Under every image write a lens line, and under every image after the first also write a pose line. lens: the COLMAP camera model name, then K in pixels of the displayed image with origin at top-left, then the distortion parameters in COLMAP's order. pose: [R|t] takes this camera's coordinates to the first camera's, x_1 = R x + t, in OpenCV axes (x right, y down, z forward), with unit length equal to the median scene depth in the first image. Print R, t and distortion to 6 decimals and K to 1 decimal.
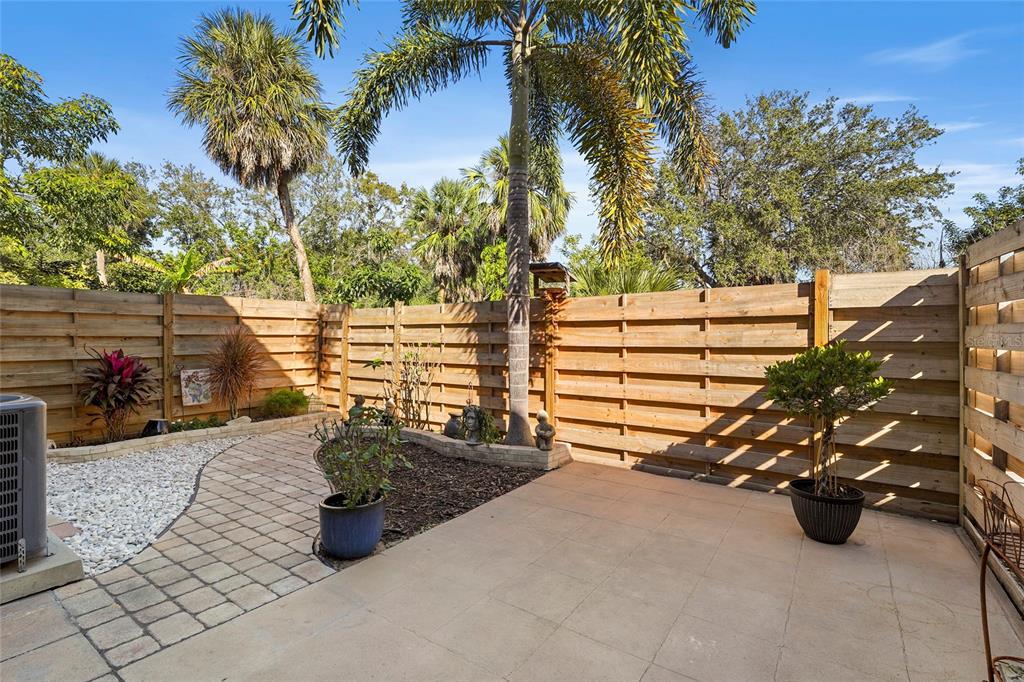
lens RADIAL K [[475.5, 0, 515.3], [0, 475.5, 339.6], [0, 0, 1]] dist [0.004990, 0.000336]
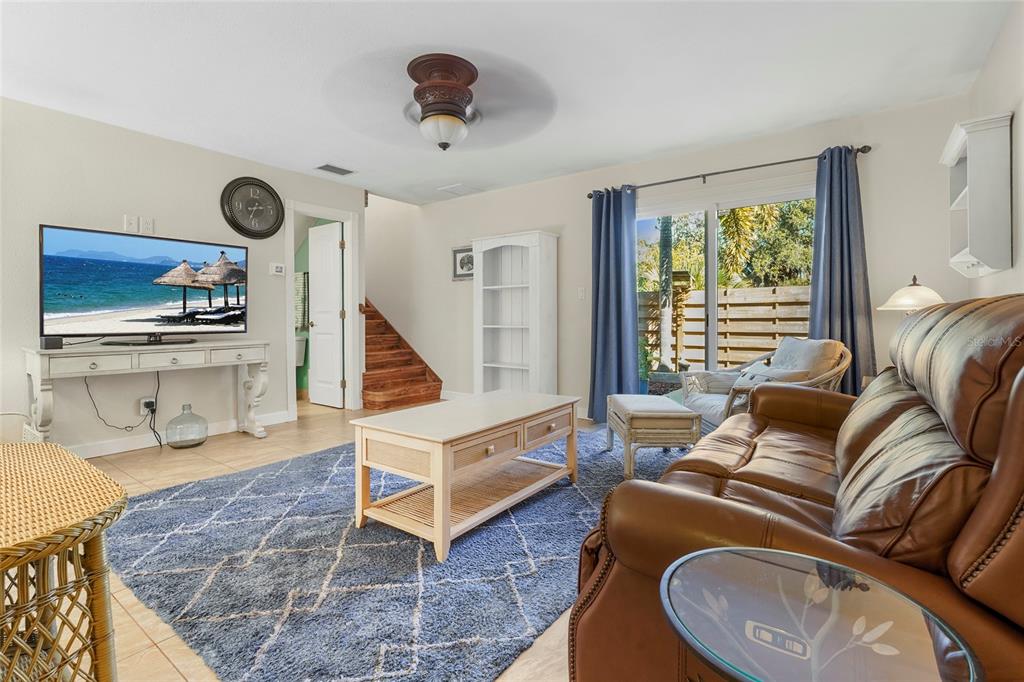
lens RADIAL K [[475.5, 0, 508.4], [0, 475.5, 331.6], [0, 0, 1]] dist [0.004990, 0.000336]
pose [[0.999170, -0.001369, -0.040721, -0.519447], [0.001976, 0.999887, 0.014870, 0.035554], [0.040696, -0.014938, 0.999060, -0.834487]]
